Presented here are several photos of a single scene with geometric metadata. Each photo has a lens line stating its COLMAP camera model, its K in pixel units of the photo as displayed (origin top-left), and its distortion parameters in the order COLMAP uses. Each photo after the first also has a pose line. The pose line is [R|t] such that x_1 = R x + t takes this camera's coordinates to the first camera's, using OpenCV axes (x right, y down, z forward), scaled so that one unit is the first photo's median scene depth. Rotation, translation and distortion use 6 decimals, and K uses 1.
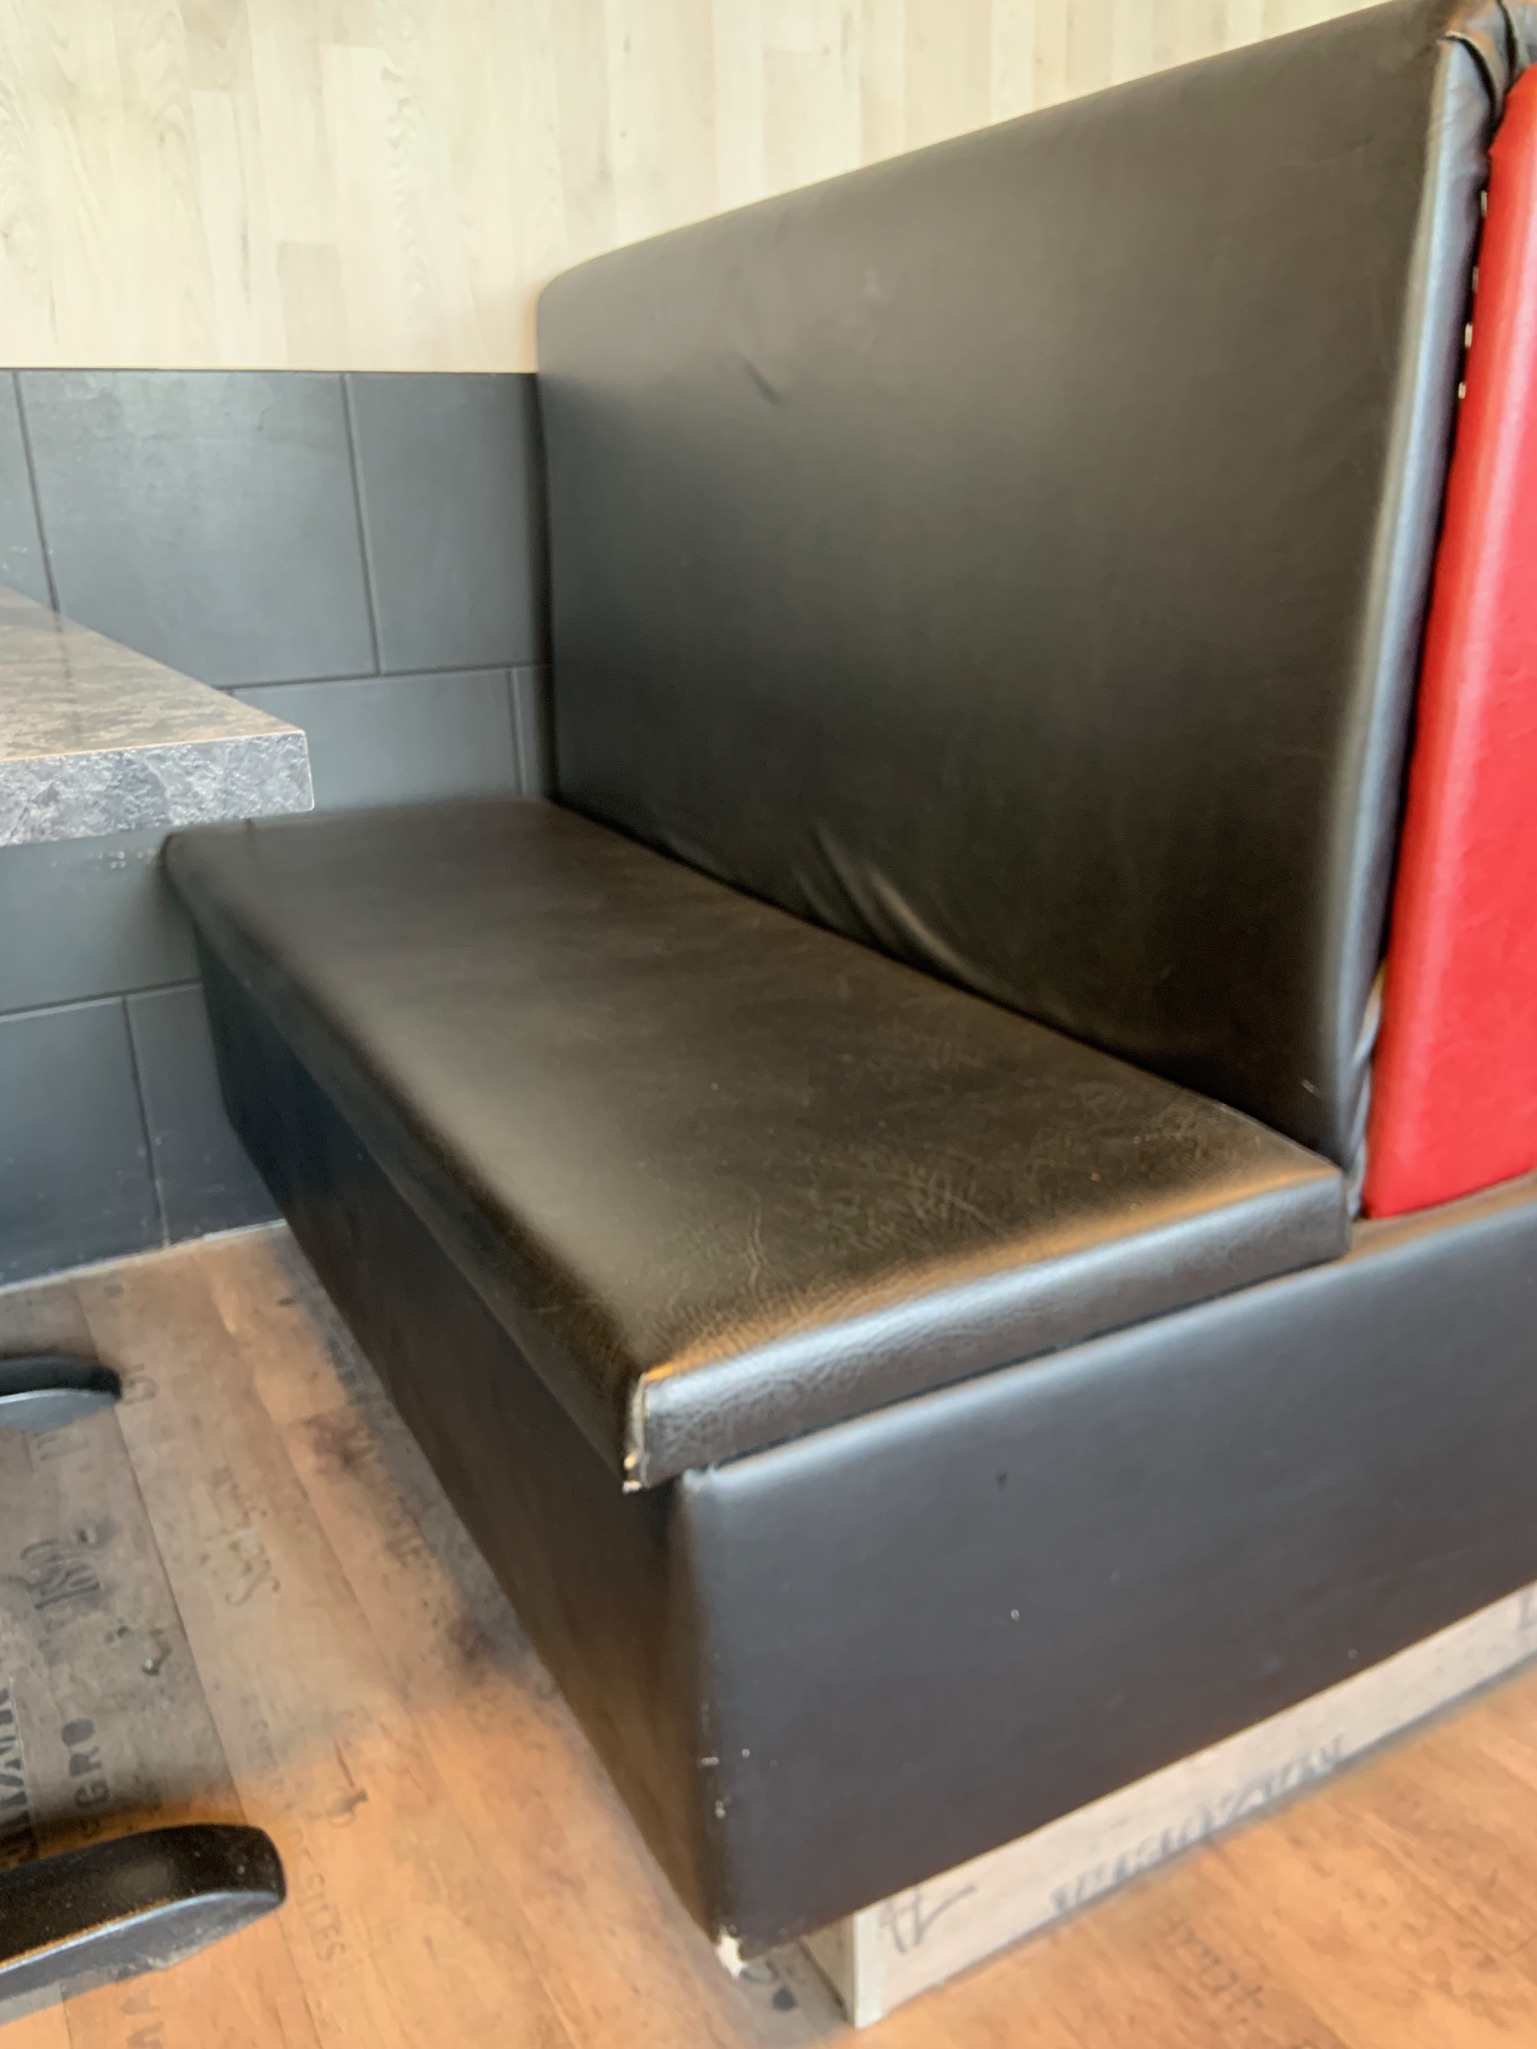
lens RADIAL K [[1540.6, 0, 784.6], [0, 1540.6, 1000.1], [0, 0, 1]] dist [0.116625, -0.143607]
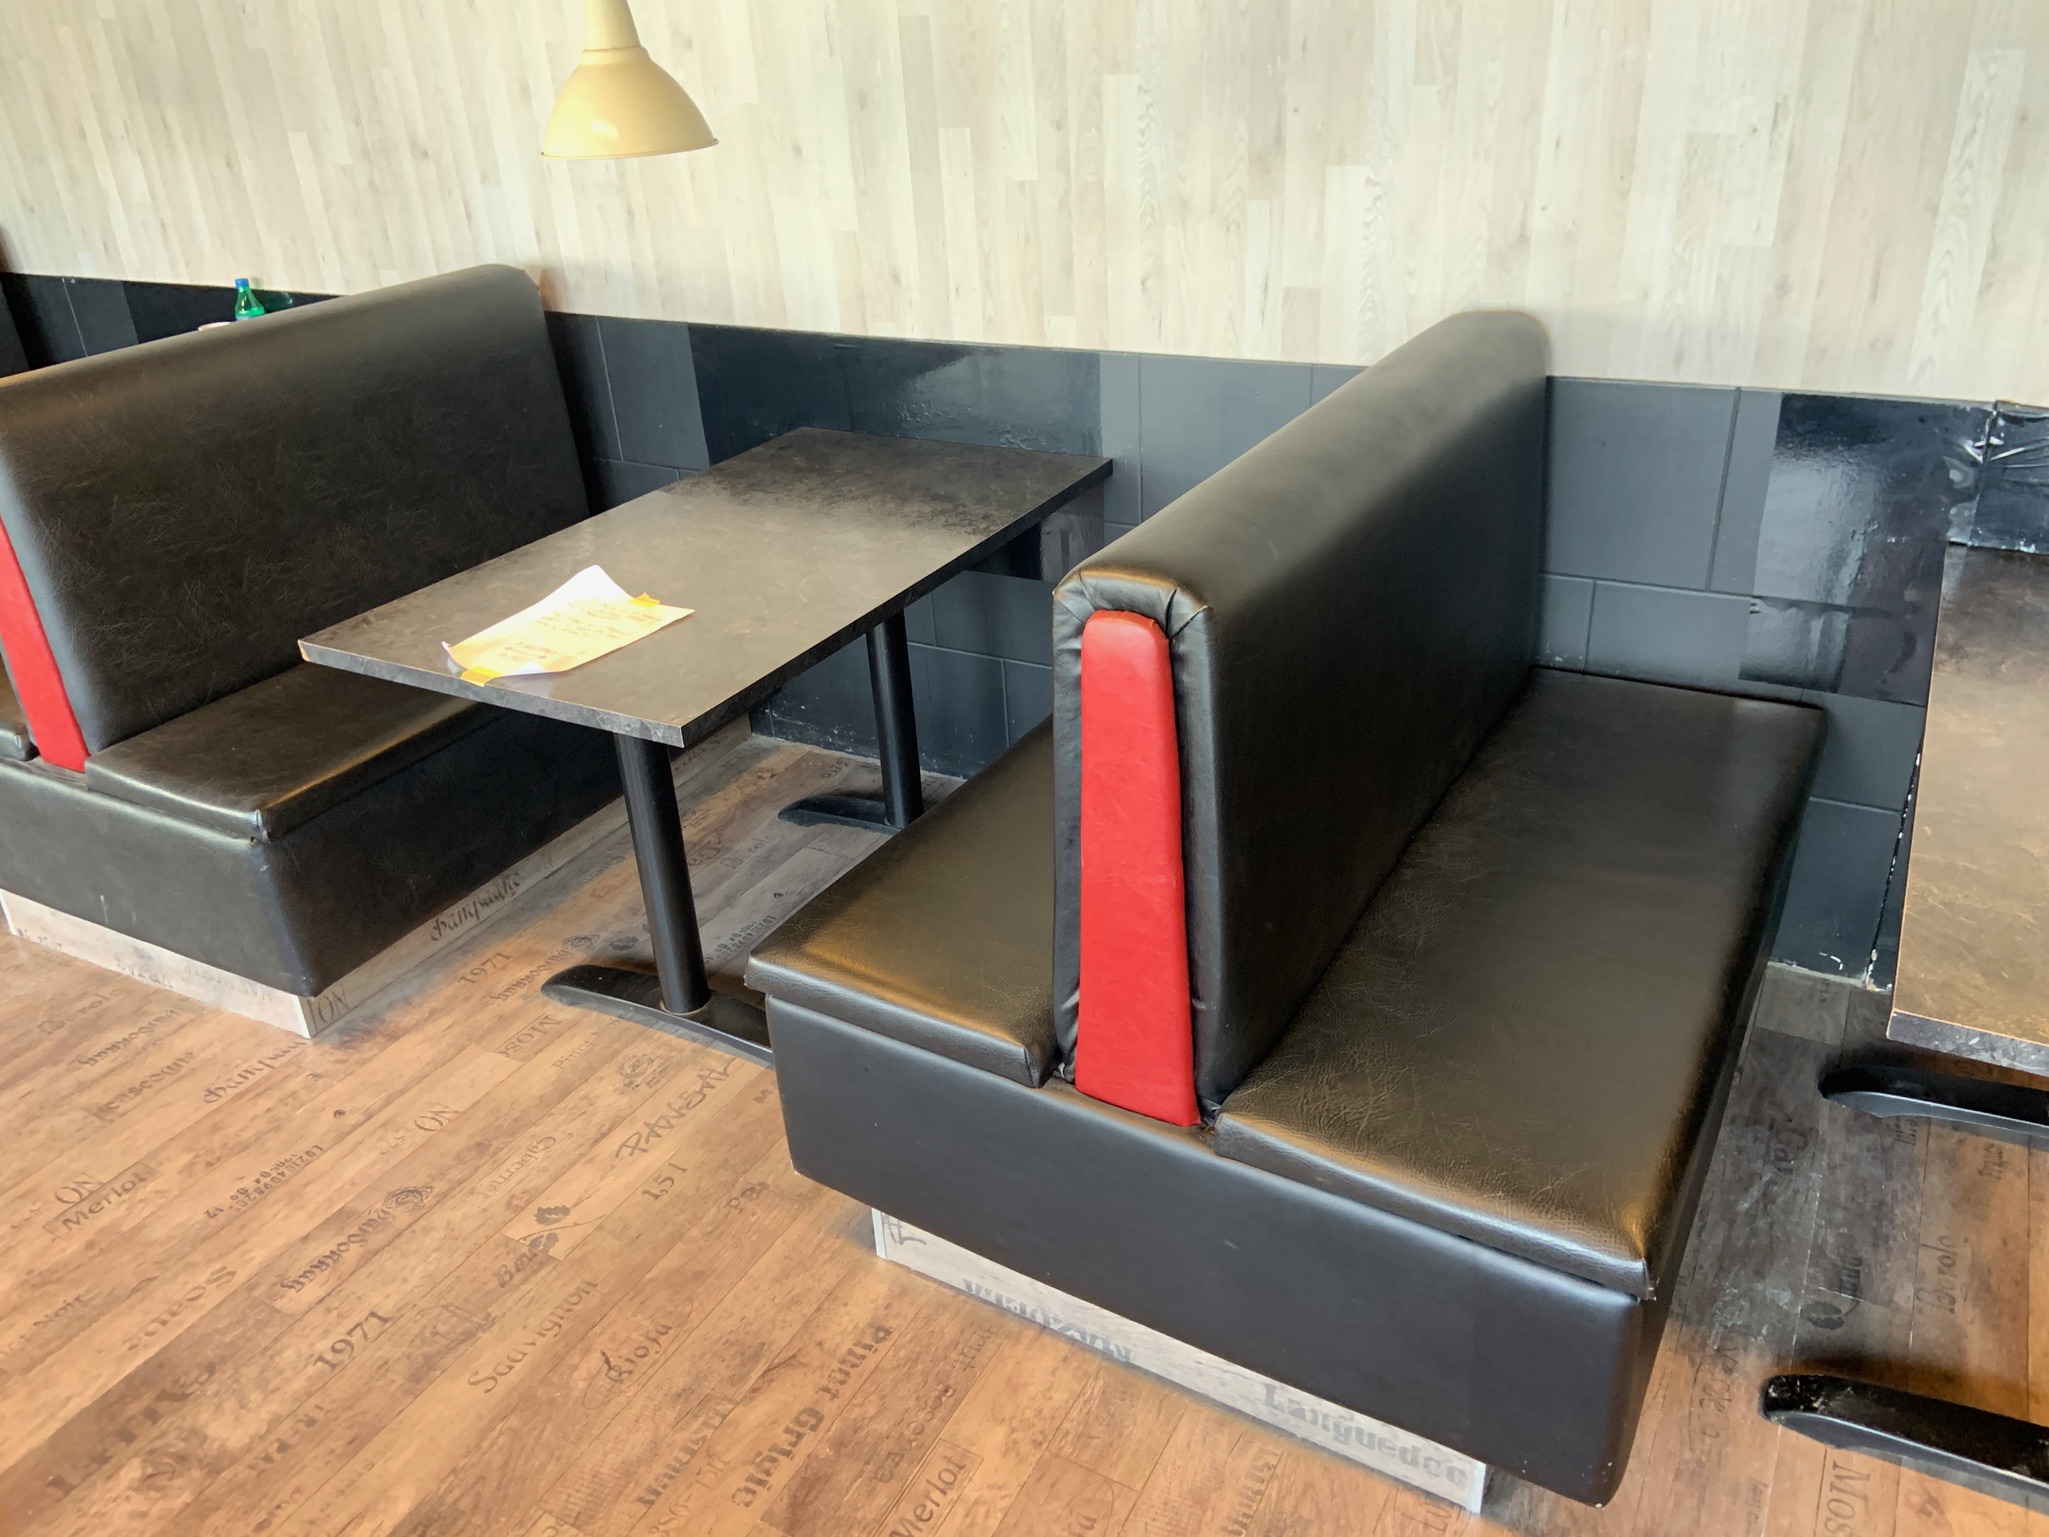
lens RADIAL K [[1540.6, 0, 1009.4], [0, 1540.6, 732.9], [0, 0, 1]] dist [0.116625, -0.143607]
pose [[0.500079, 0.382061, -0.777142, 1.364859], [-0.234512, 0.923629, 0.303173, -0.687964], [0.833622, 0.030639, 0.551485, -0.137222]]
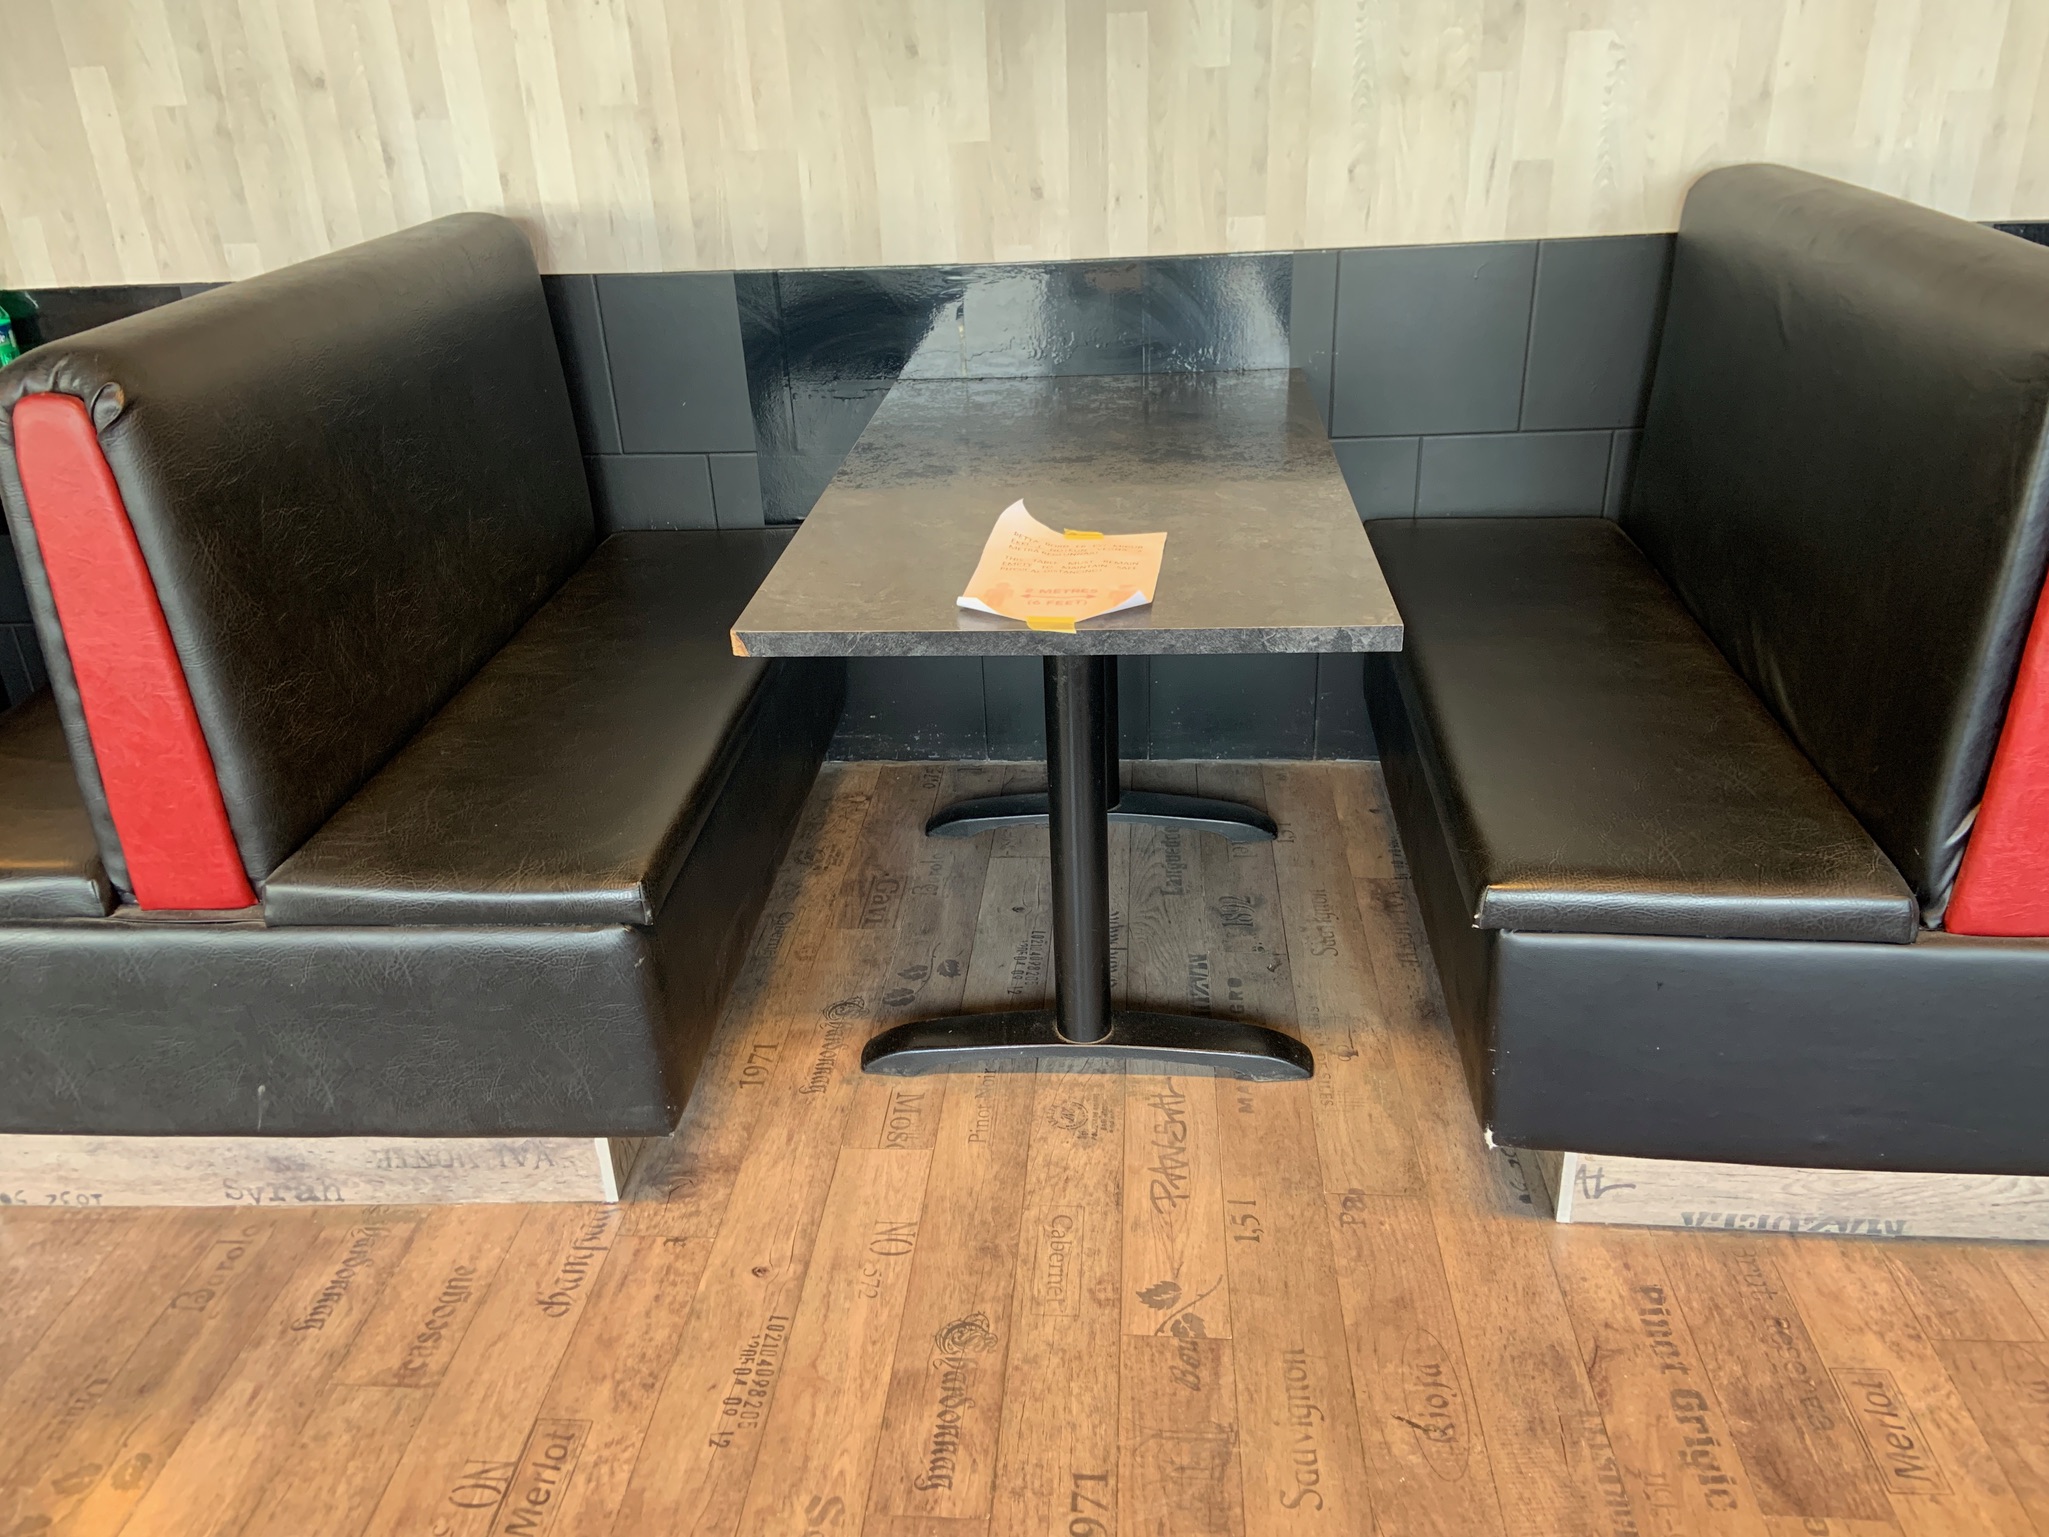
lens RADIAL K [[1540.6, 0, 1007.4], [0, 1540.6, 726.4], [0, 0, 1]] dist [0.116625, -0.143607]
pose [[0.817688, 0.234066, -0.525928, 0.316849], [-0.161975, 0.970243, 0.179979, -0.194796], [0.552405, -0.061979, 0.831269, -0.882571]]
